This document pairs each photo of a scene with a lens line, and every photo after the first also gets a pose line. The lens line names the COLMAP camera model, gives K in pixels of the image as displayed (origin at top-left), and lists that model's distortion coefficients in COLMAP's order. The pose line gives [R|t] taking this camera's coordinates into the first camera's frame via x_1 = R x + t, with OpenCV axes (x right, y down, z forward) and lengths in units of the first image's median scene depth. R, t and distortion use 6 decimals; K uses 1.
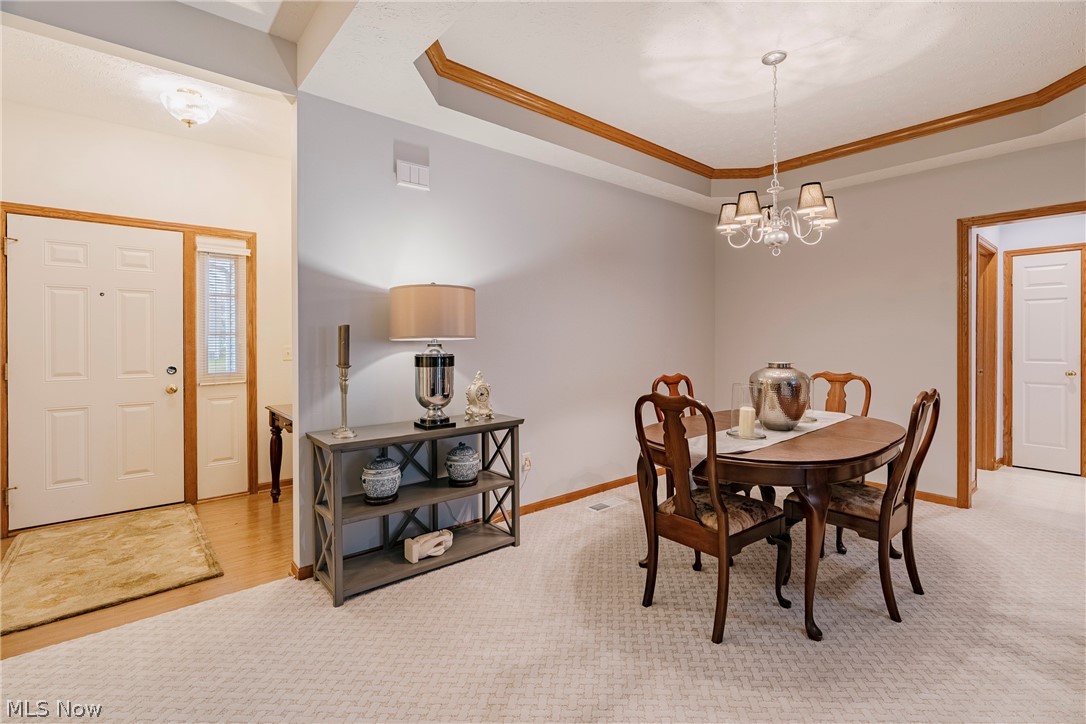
lens RADIAL K [[491.3, 0, 535.2], [0, 491.3, 345.0], [0, 0, 1]] dist [0.001036, -0.000034]
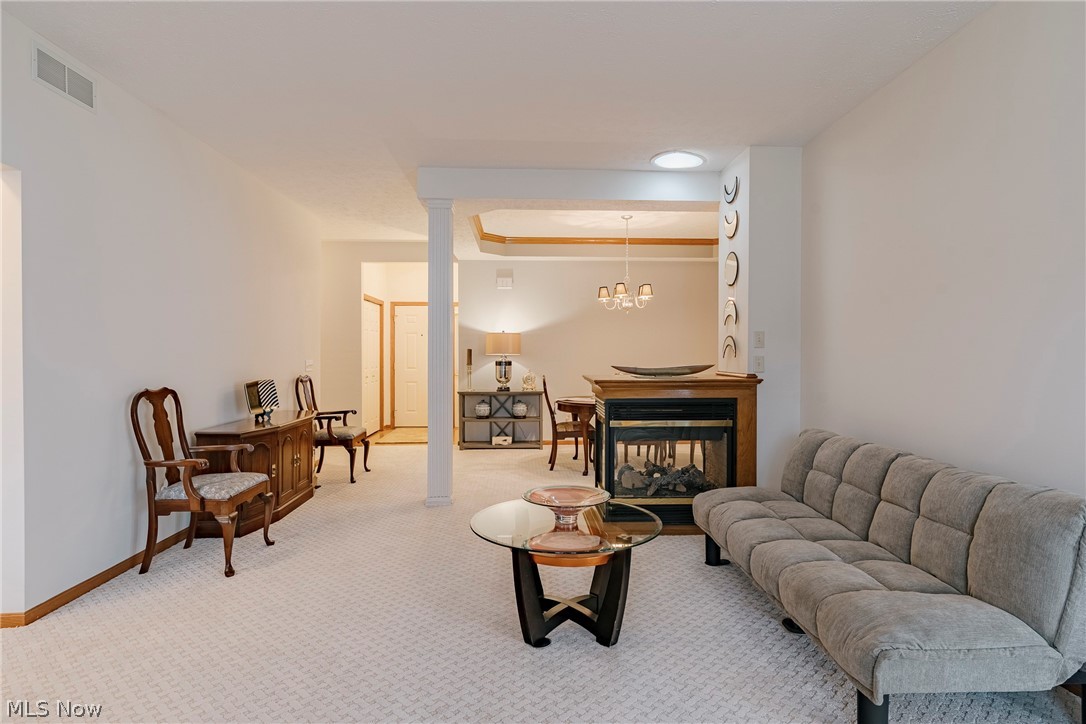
lens RADIAL K [[571.8, 0, 543.0], [0, 571.8, 362.0], [0, 0, 1]] dist [-0.000747, 0.000084]
pose [[0.803743, 0.007903, -0.594924, 1.108397], [-0.006593, 0.999969, 0.004376, 0.007934], [0.594940, 0.000405, 0.803770, -0.778329]]
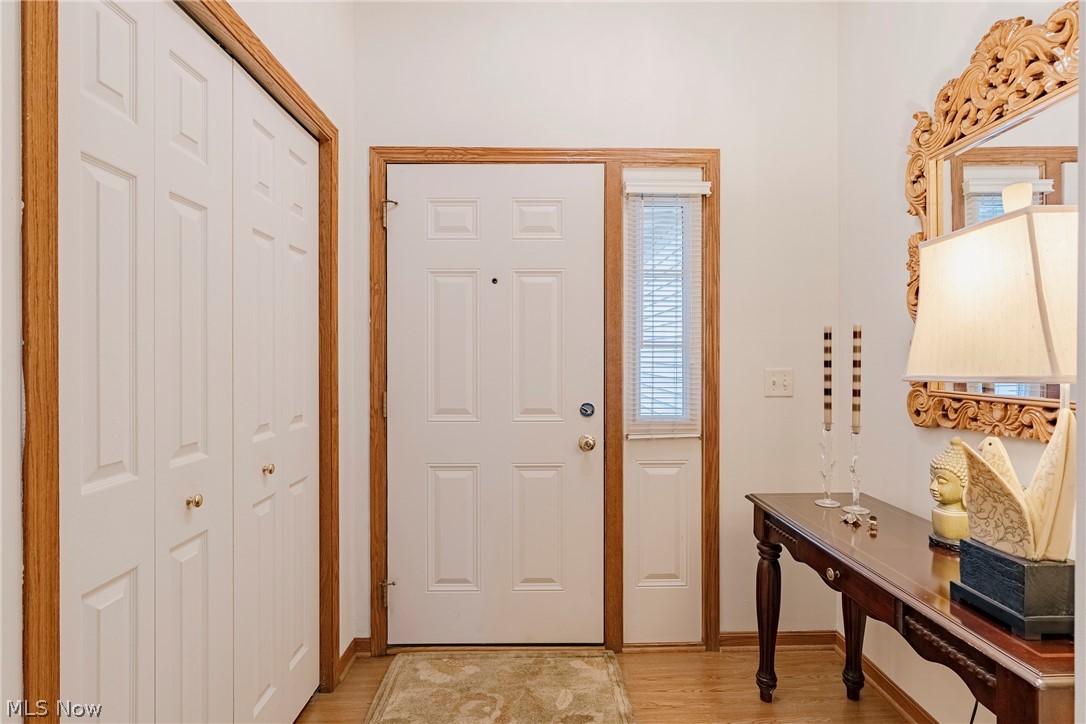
lens RADIAL K [[450.4, 0, 543.0], [0, 450.4, 362.0], [0, 0, 1]] dist [0.000256, 0.000009]
pose [[0.774977, 0.002198, -0.631986, -0.450940], [-0.004197, 0.999990, -0.001669, -0.002539], [0.631975, 0.003946, 0.774978, 0.565818]]
